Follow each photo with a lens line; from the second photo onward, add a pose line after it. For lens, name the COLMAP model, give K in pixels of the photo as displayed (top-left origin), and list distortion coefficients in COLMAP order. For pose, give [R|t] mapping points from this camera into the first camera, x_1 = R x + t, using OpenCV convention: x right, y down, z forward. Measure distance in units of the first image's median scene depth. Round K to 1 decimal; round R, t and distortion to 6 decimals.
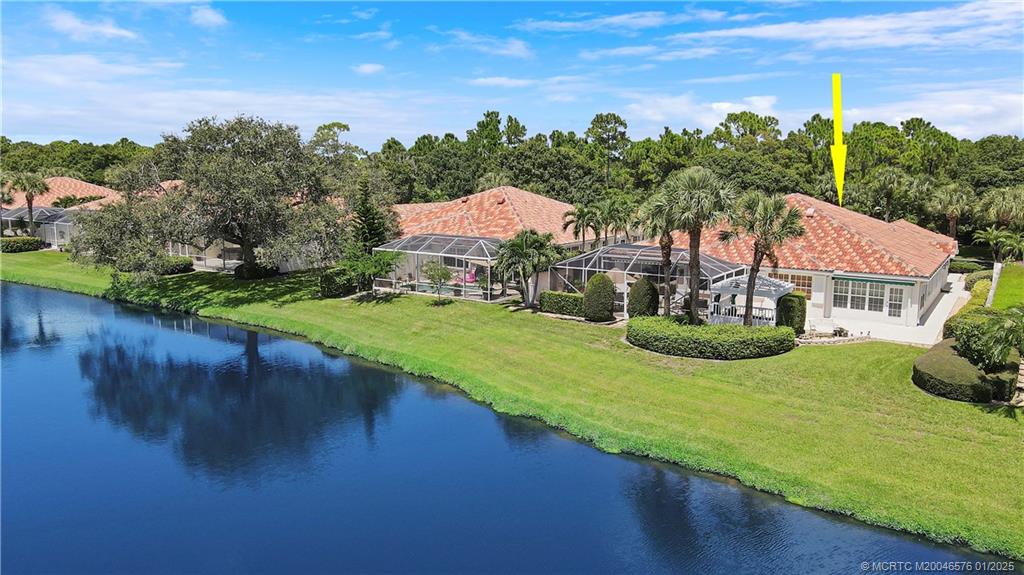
lens RADIAL K [[722.4, 0, 524.6], [0, 722.4, 286.5], [0, 0, 1]] dist [-0.008135, 0.042608]
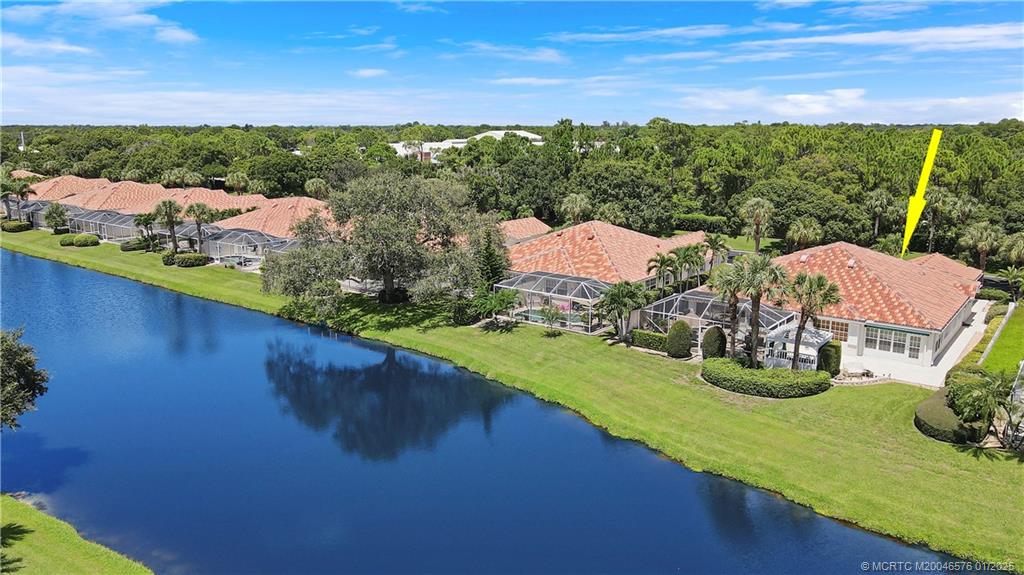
lens RADIAL K [[722.4, 0, 524.6], [0, 722.4, 286.5], [0, 0, 1]] dist [-0.008135, 0.042608]
pose [[0.997570, 0.011660, -0.068687, -0.087106], [-0.007966, 0.998520, 0.053805, -0.147030], [0.069213, -0.053127, 0.996186, -0.312802]]
